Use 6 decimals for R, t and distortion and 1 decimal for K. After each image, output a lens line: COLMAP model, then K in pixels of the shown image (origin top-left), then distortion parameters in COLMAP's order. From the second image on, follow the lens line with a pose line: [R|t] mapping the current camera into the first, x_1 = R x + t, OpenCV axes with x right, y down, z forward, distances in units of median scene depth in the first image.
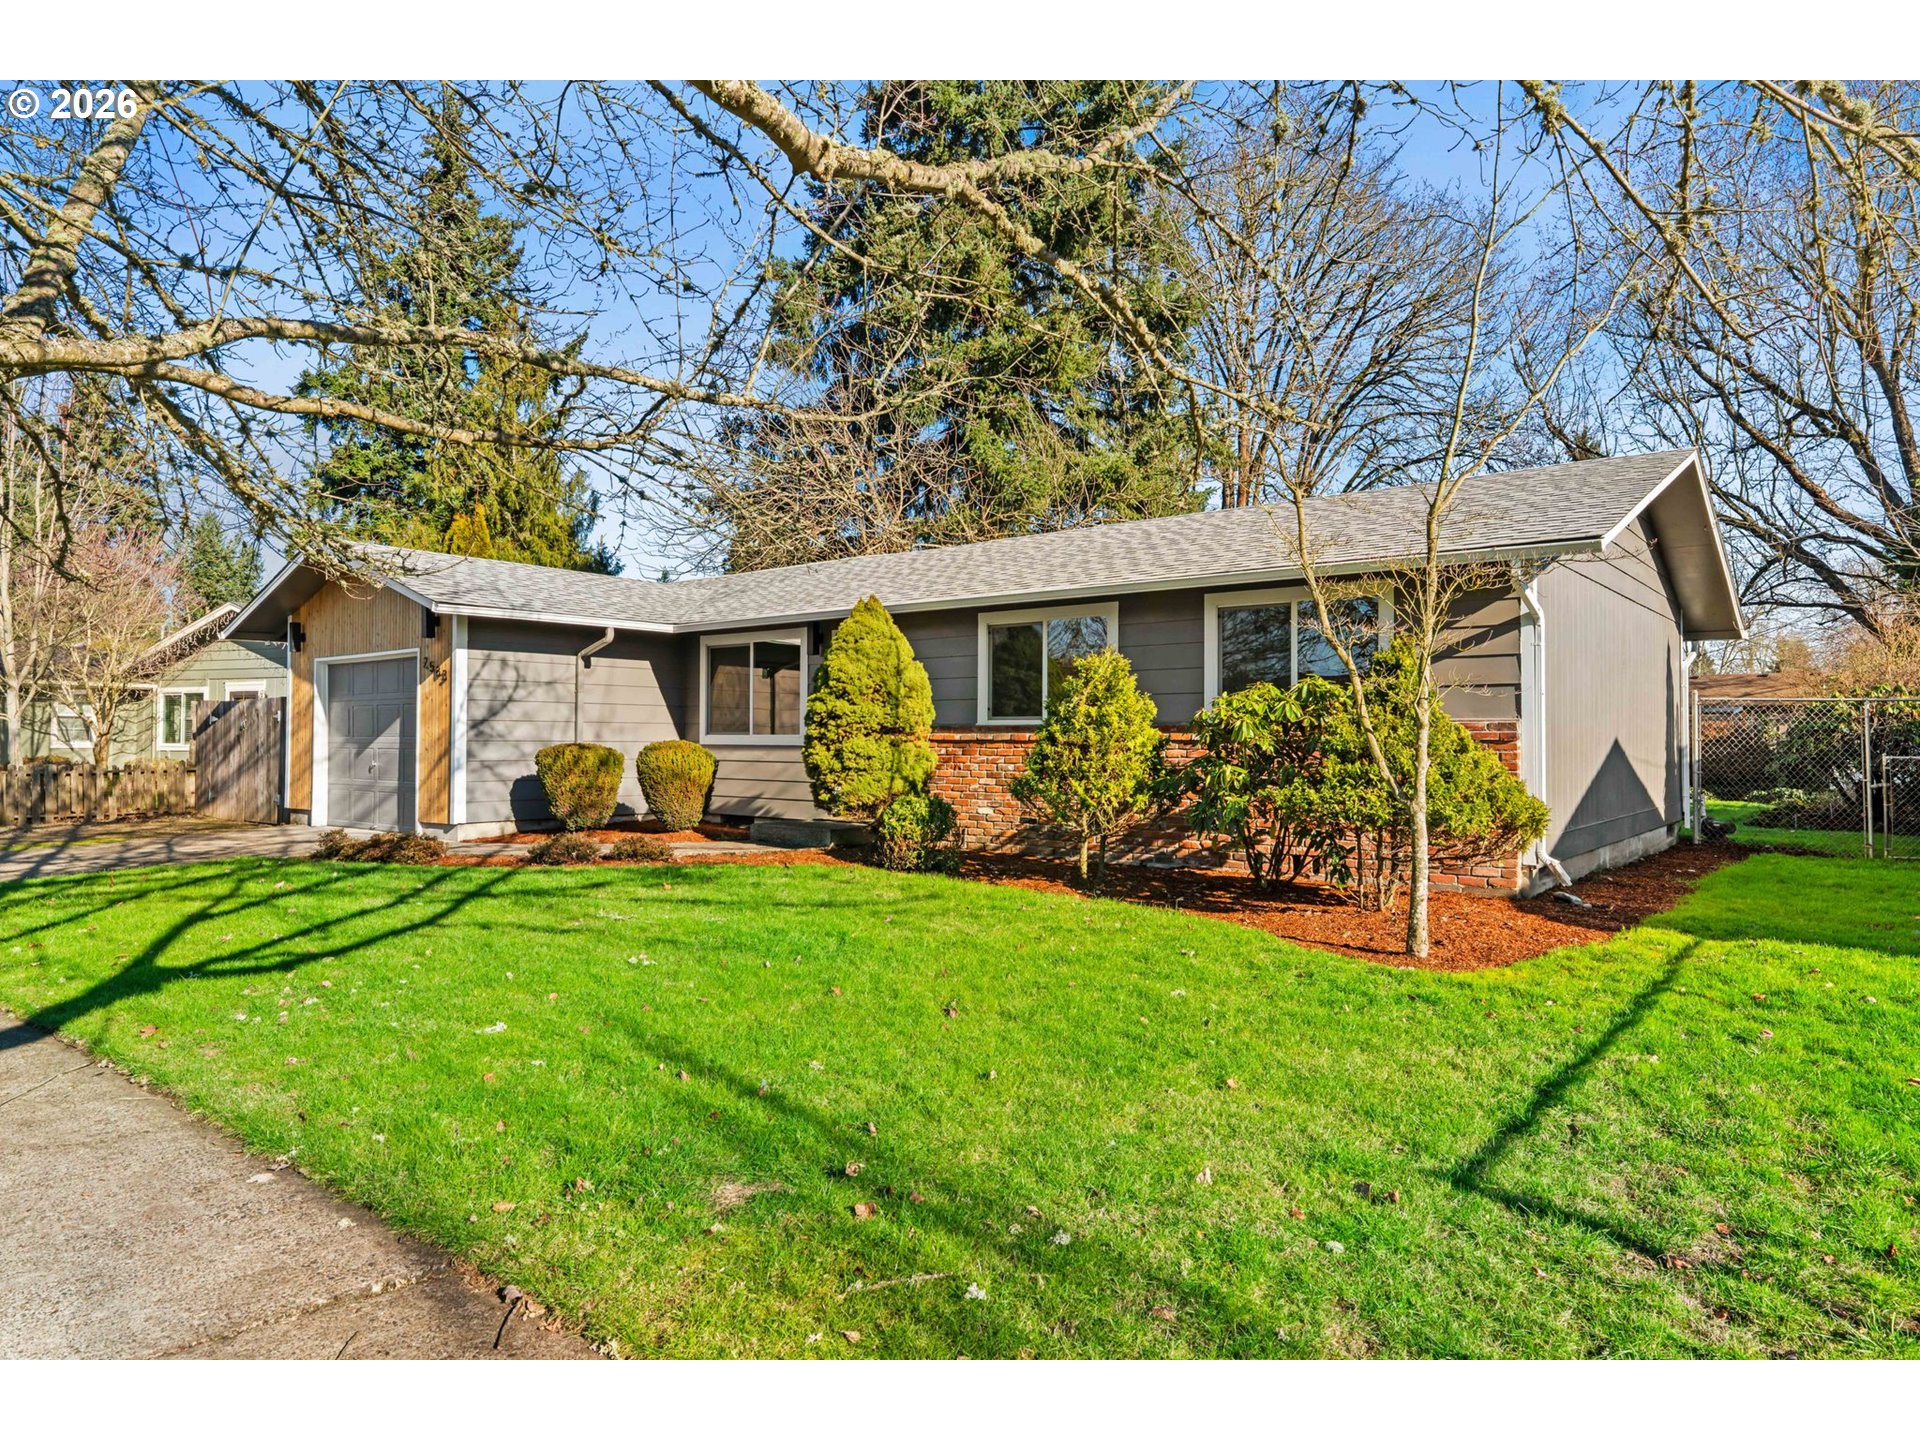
lens RADIAL K [[1161.3, 0, 962.7], [0, 1161.3, 724.1], [0, 0, 1]] dist [-0.008503, -0.000558]
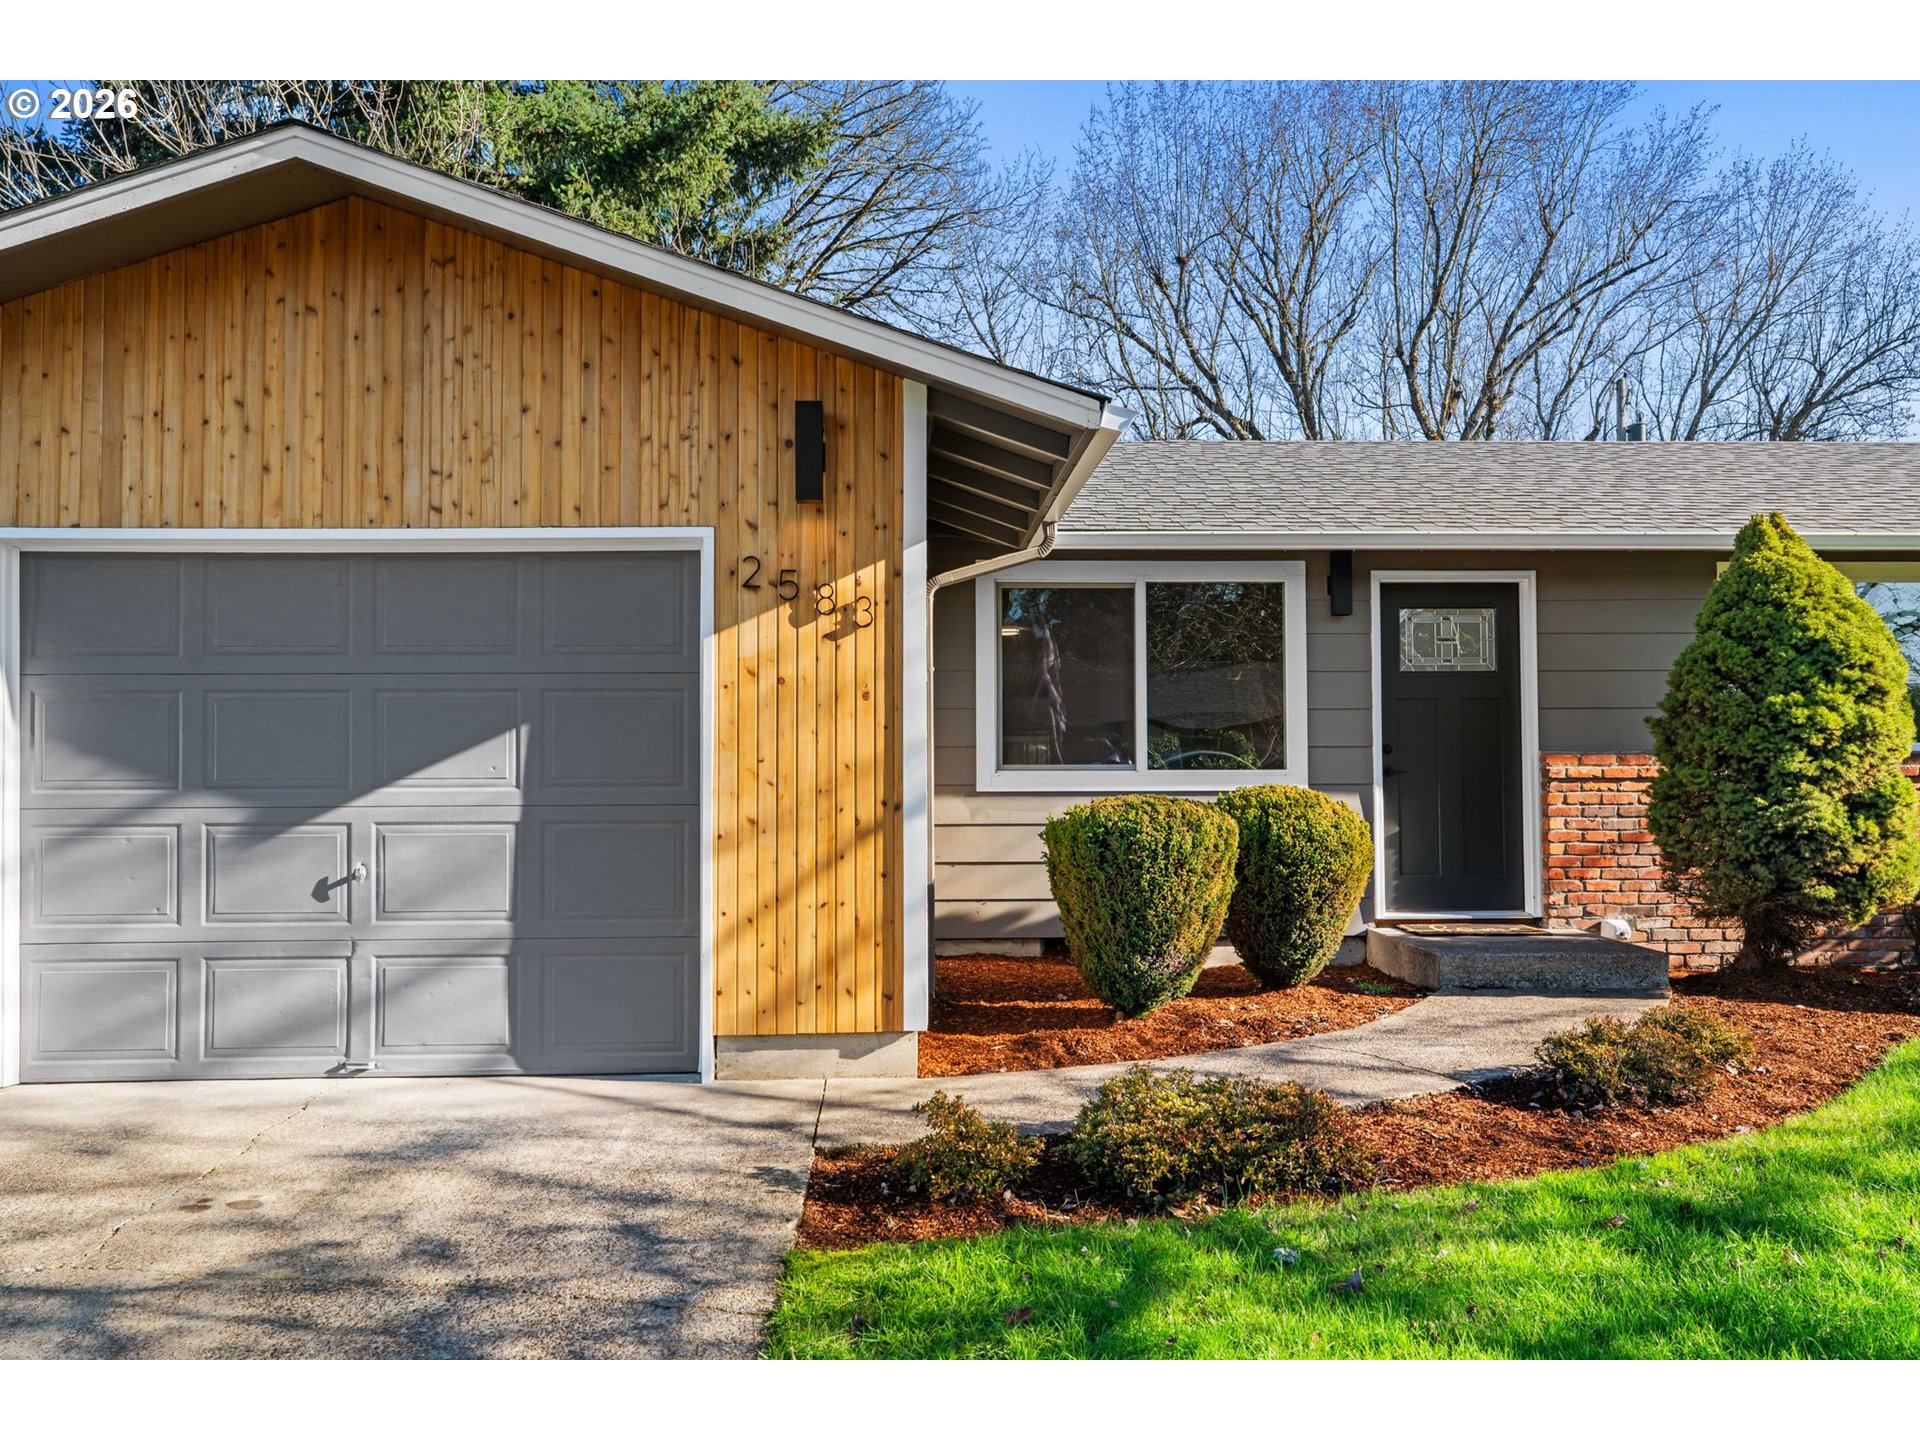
lens RADIAL K [[1515.7, 0, 959.3], [0, 1515.7, 720.7], [0, 0, 1]] dist [-0.000238, 0.011873]
pose [[0.754966, 0.014328, 0.655607, -0.804183], [-0.001457, 0.999795, -0.020173, 0.000739], [-0.655762, 0.014275, 0.754832, 0.694043]]
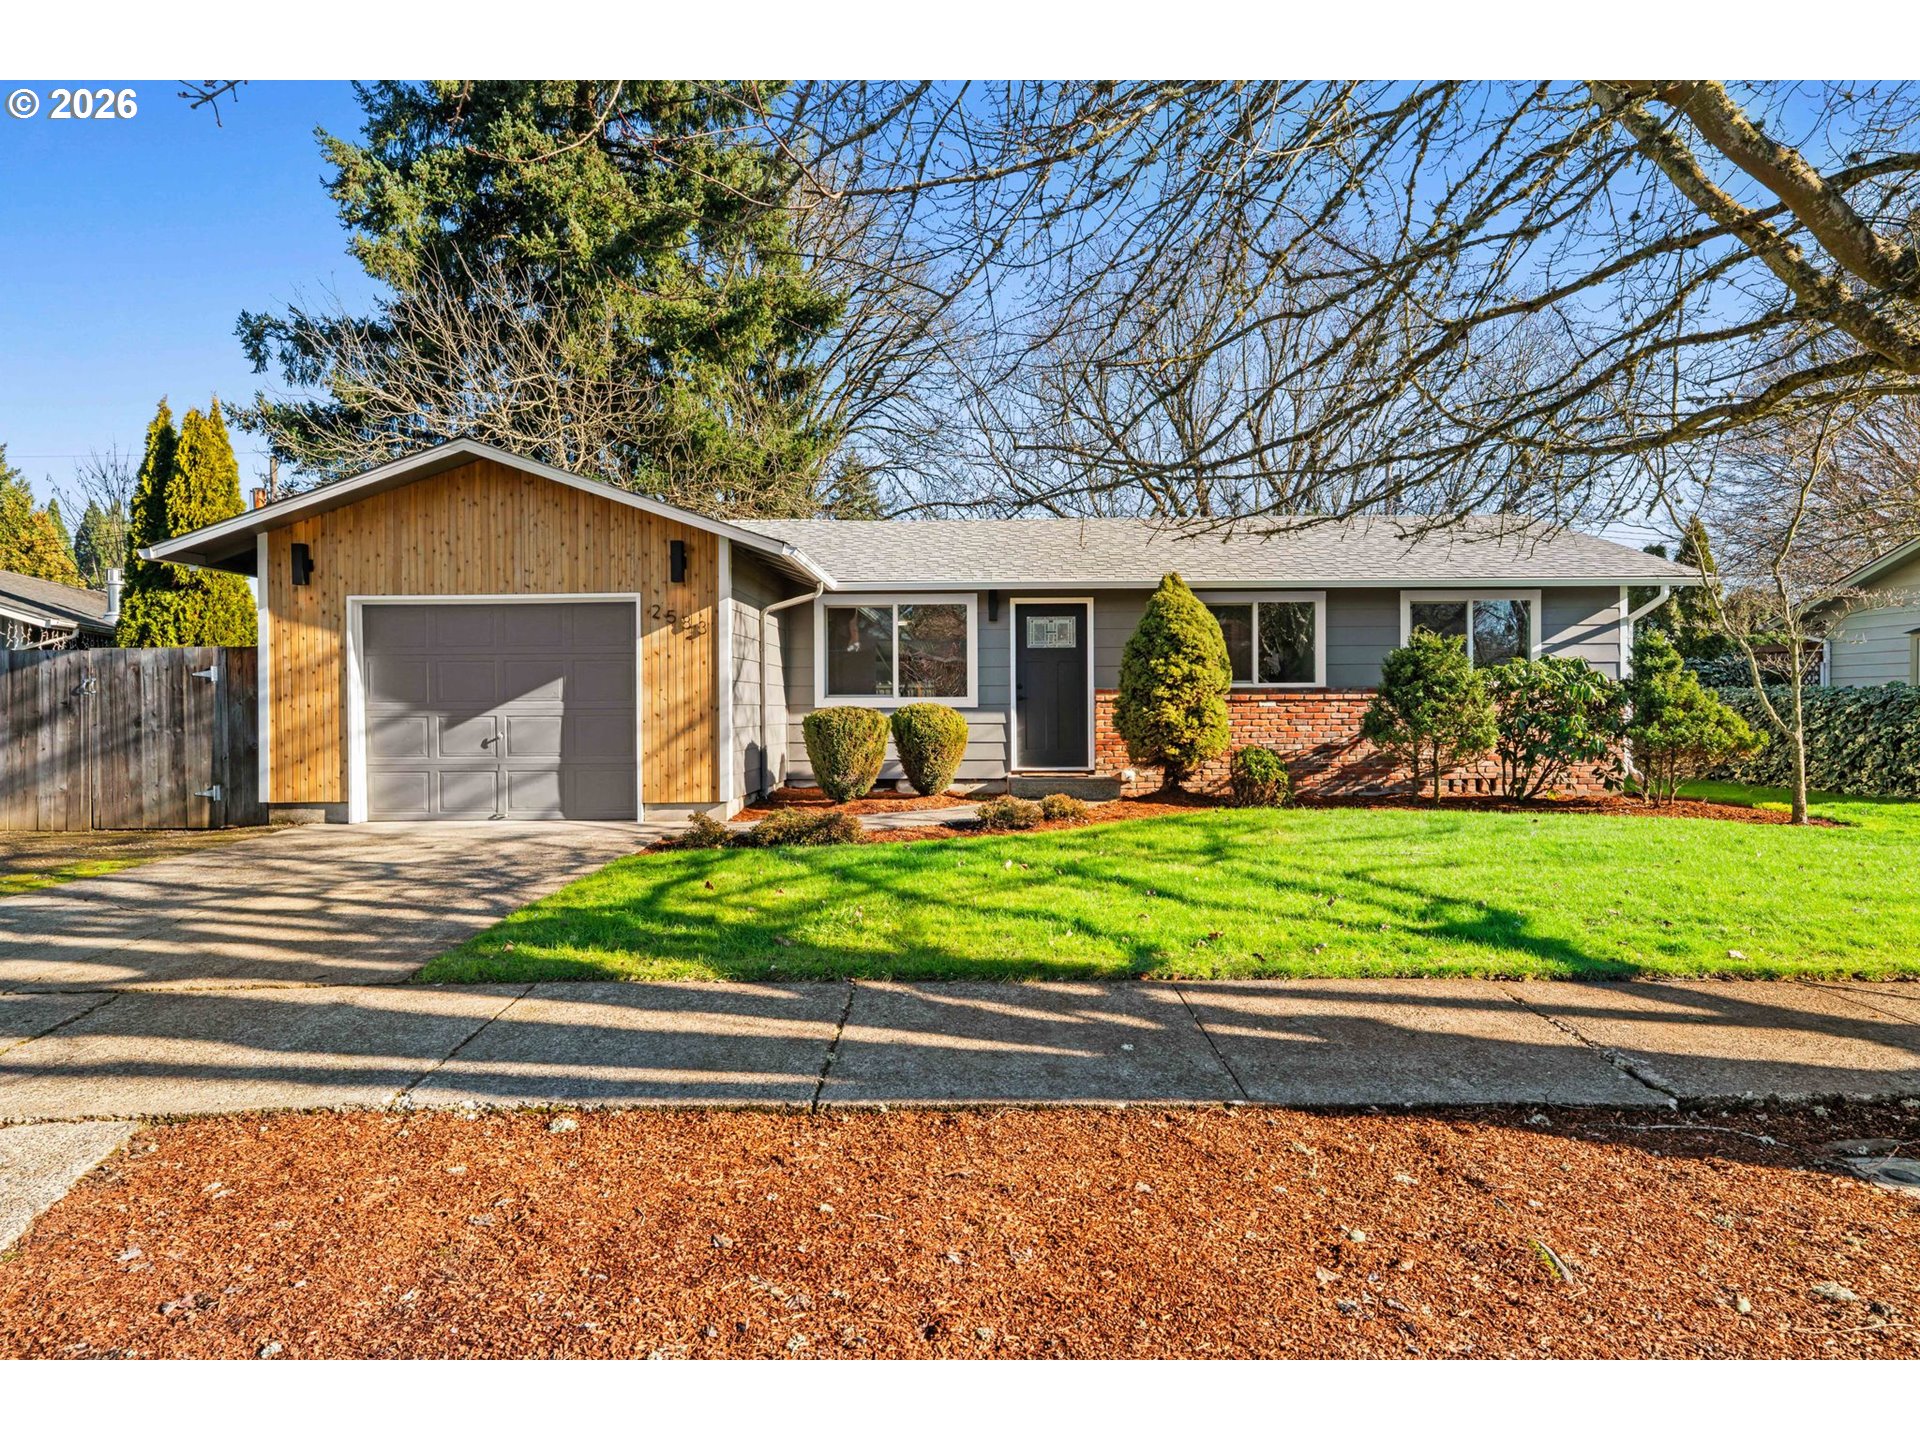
lens RADIAL K [[1095.3, 0, 958.9], [0, 1095.3, 721.8], [0, 0, 1]] dist [-0.002491, -0.001858]
pose [[0.790873, -0.014355, 0.611812, -0.872361], [0.000320, 0.999734, 0.023043, 0.009408], [-0.611981, -0.018029, 0.790667, 0.273264]]
